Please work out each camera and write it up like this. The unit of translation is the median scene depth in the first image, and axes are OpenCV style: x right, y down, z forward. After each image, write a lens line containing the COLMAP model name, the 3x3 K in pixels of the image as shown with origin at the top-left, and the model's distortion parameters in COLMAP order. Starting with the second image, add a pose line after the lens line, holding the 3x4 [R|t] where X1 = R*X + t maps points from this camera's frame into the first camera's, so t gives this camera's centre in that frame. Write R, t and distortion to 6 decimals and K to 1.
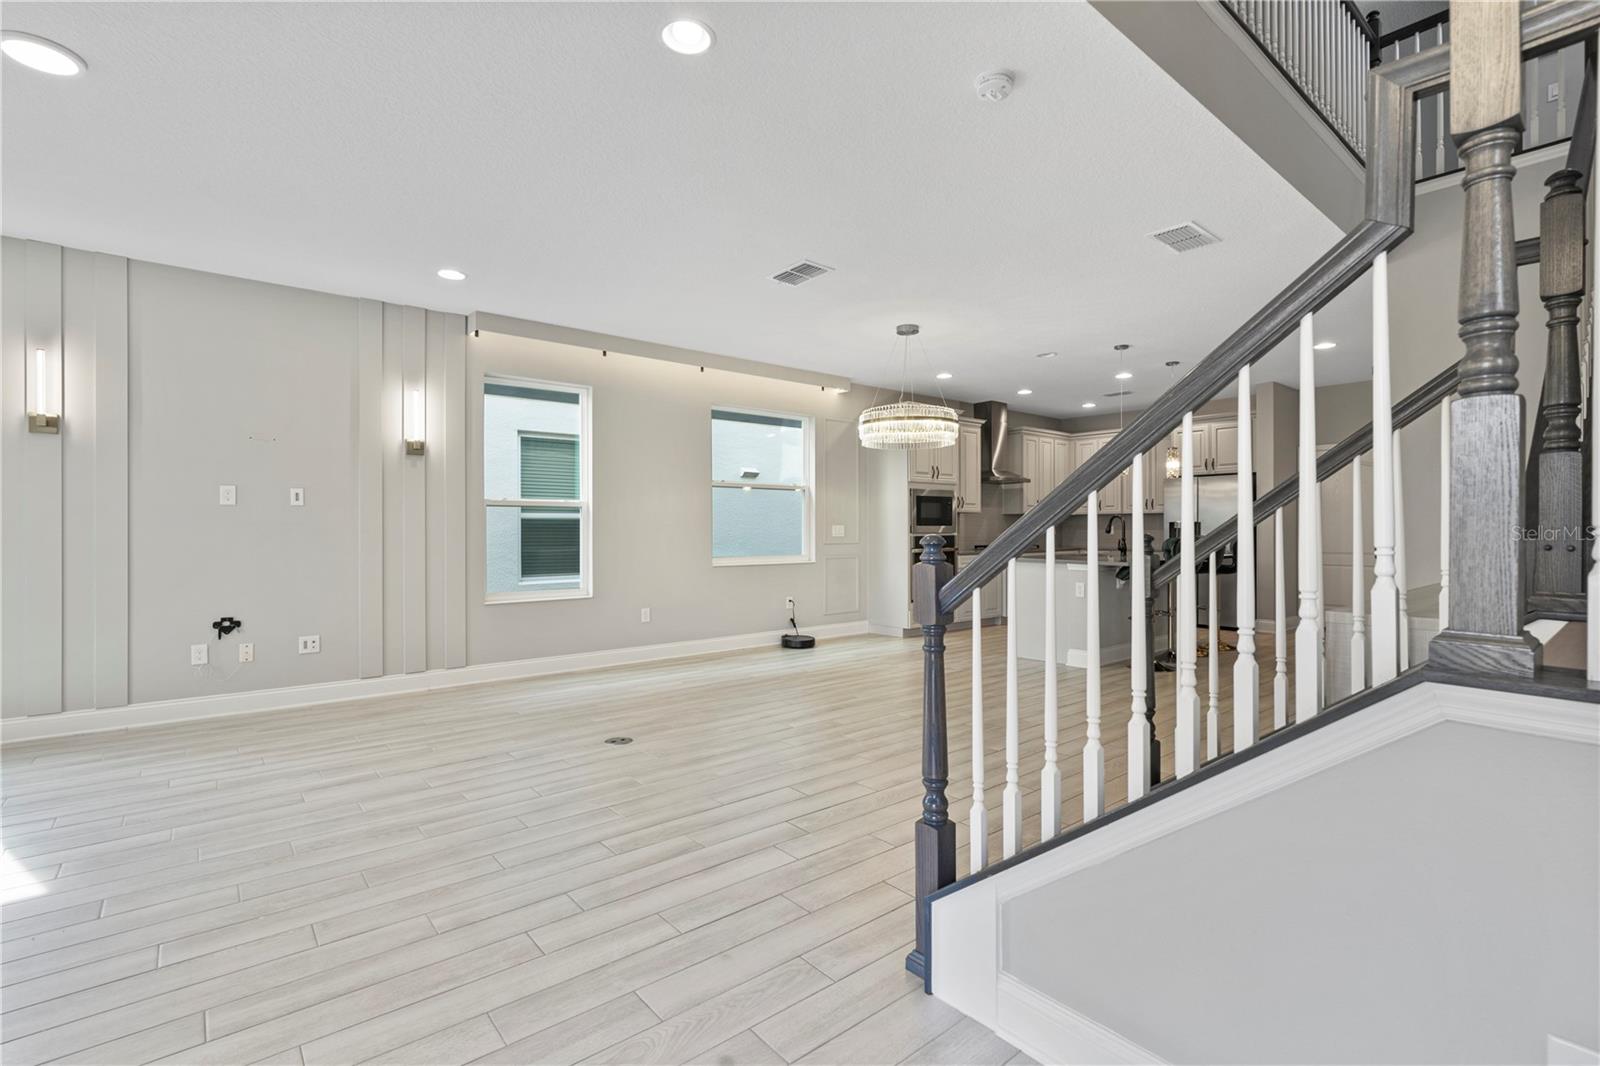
lens RADIAL K [[741.7, 0, 800.0], [0, 741.7, 533.0], [0, 0, 1]] dist [-0.003869, -0.000190]
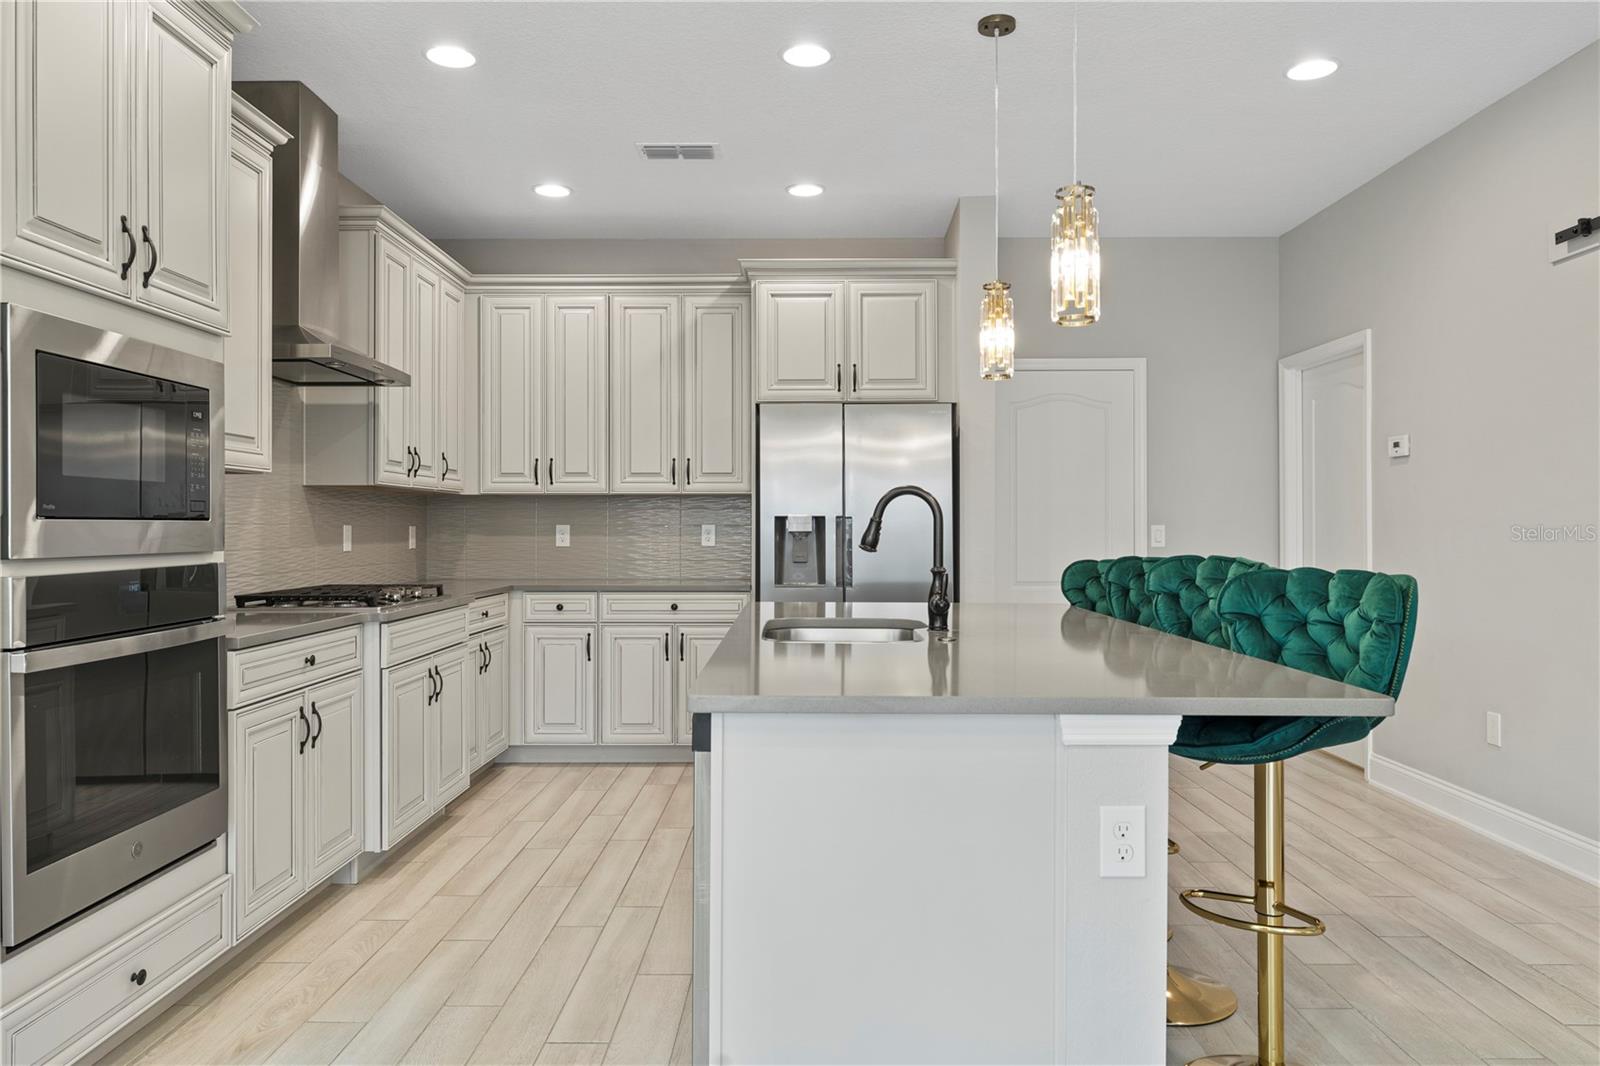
lens RADIAL K [[1093.1, 0, 800.0], [0, 1093.1, 533.0], [0, 0, 1]] dist [-0.001900, 0.000738]
pose [[0.644051, -0.000266, 0.764983, 0.064689], [0.001669, 0.999998, -0.001057, -0.005202], [-0.764981, 0.001957, 0.644050, 0.601241]]
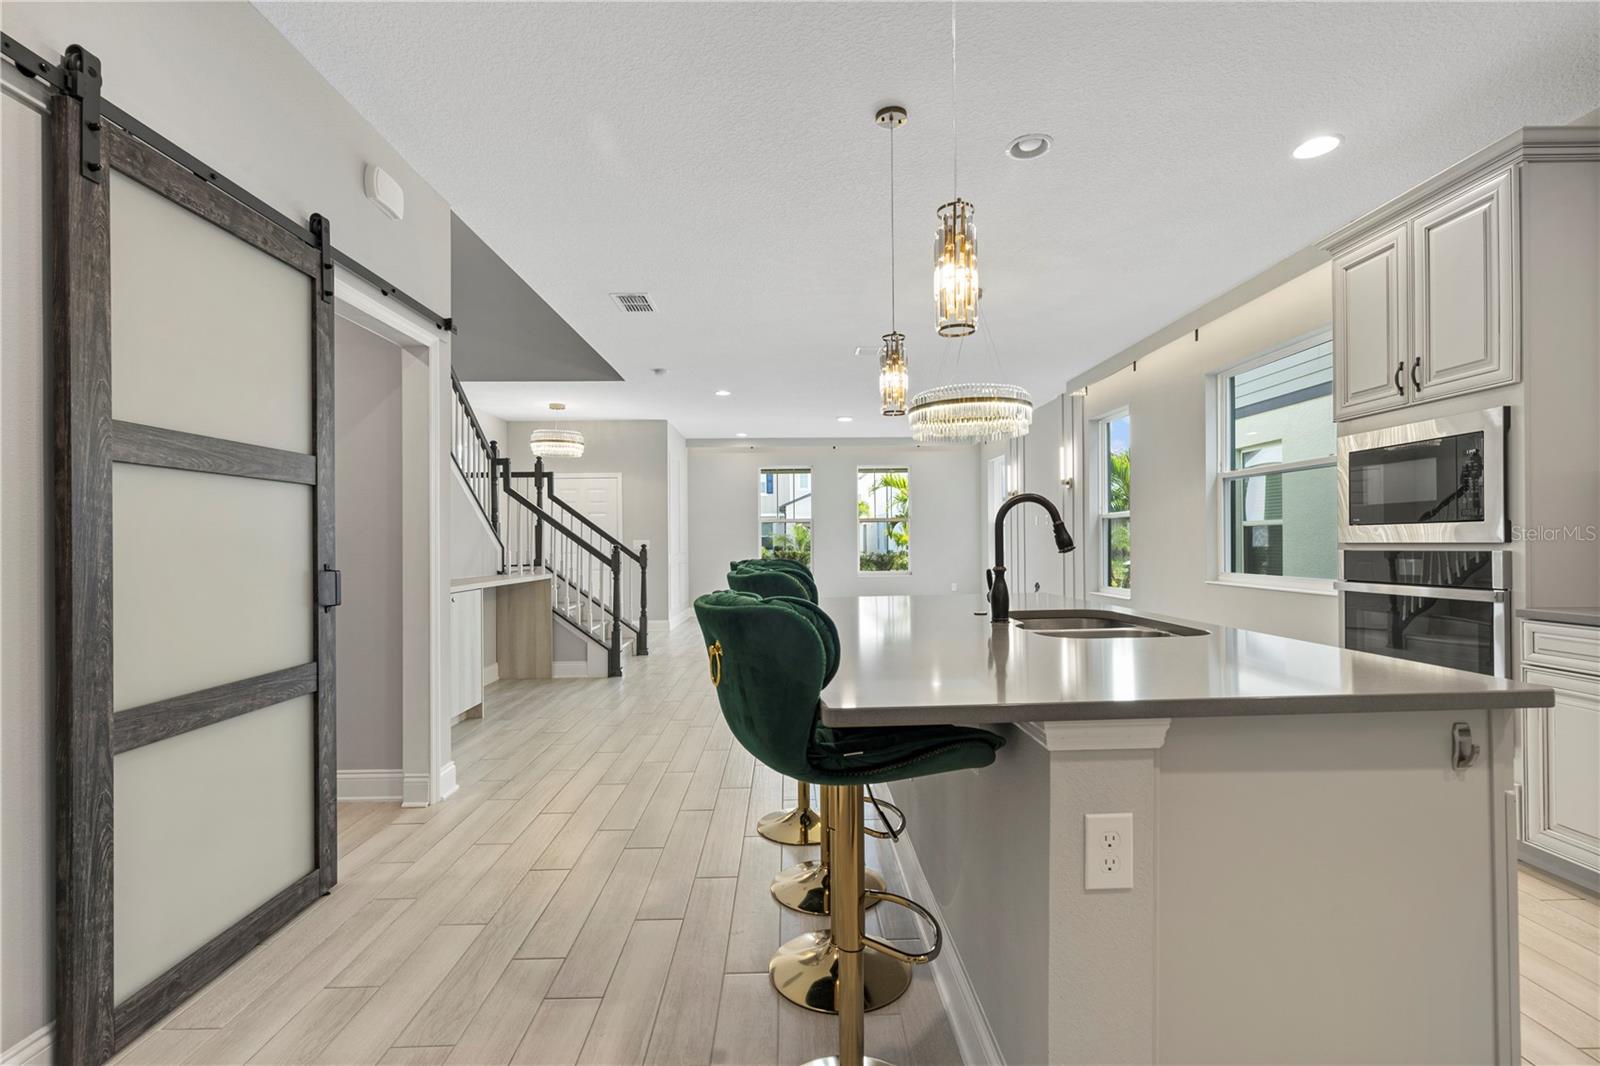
lens RADIAL K [[741.7, 0, 800.0], [0, 741.7, 533.0], [0, 0, 1]] dist [-0.003869, -0.000190]
pose [[-0.626623, 0.007660, -0.779285, 0.589280], [0.012233, 0.999925, -0.000008, -0.007971], [0.779227, -0.009538, -0.626670, 0.891104]]
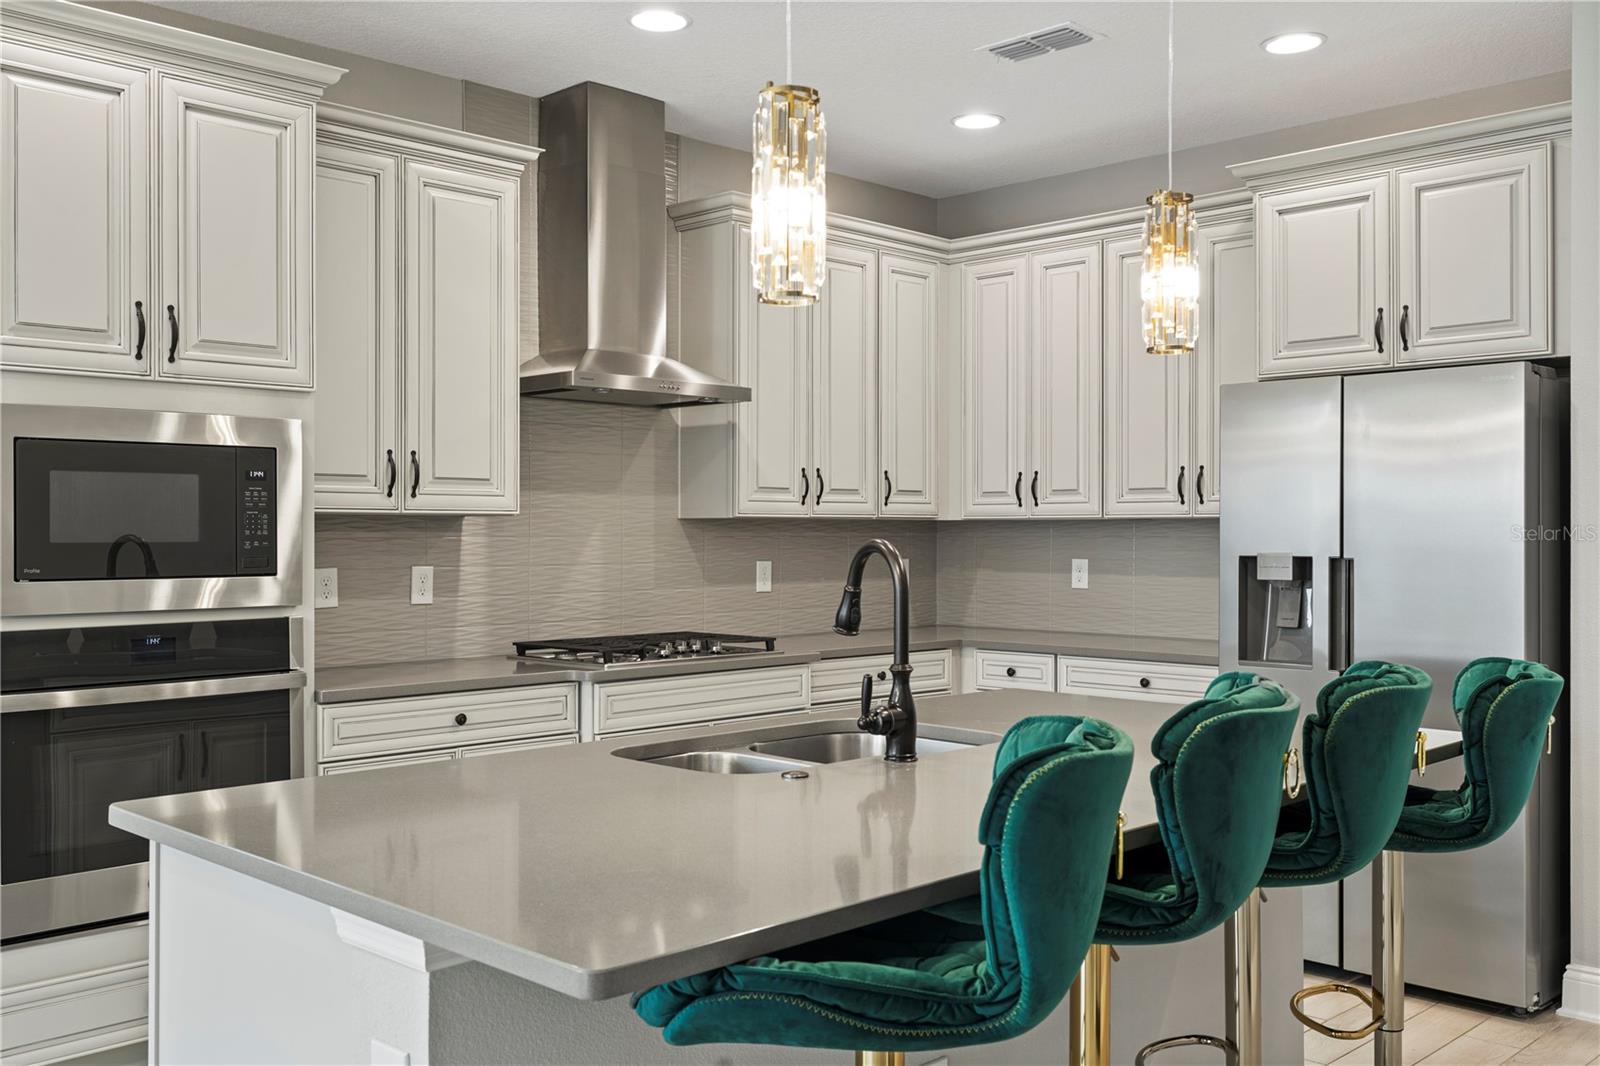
lens RADIAL K [[1472.5, 0, 800.0], [0, 1472.5, 533.0], [0, 0, 1]] dist [-0.000502, -0.012524]
pose [[0.995892, 0.003403, 0.090488, 0.293685], [-0.003092, 0.999989, -0.003572, -0.019861], [-0.090499, 0.003277, 0.995891, 0.496006]]
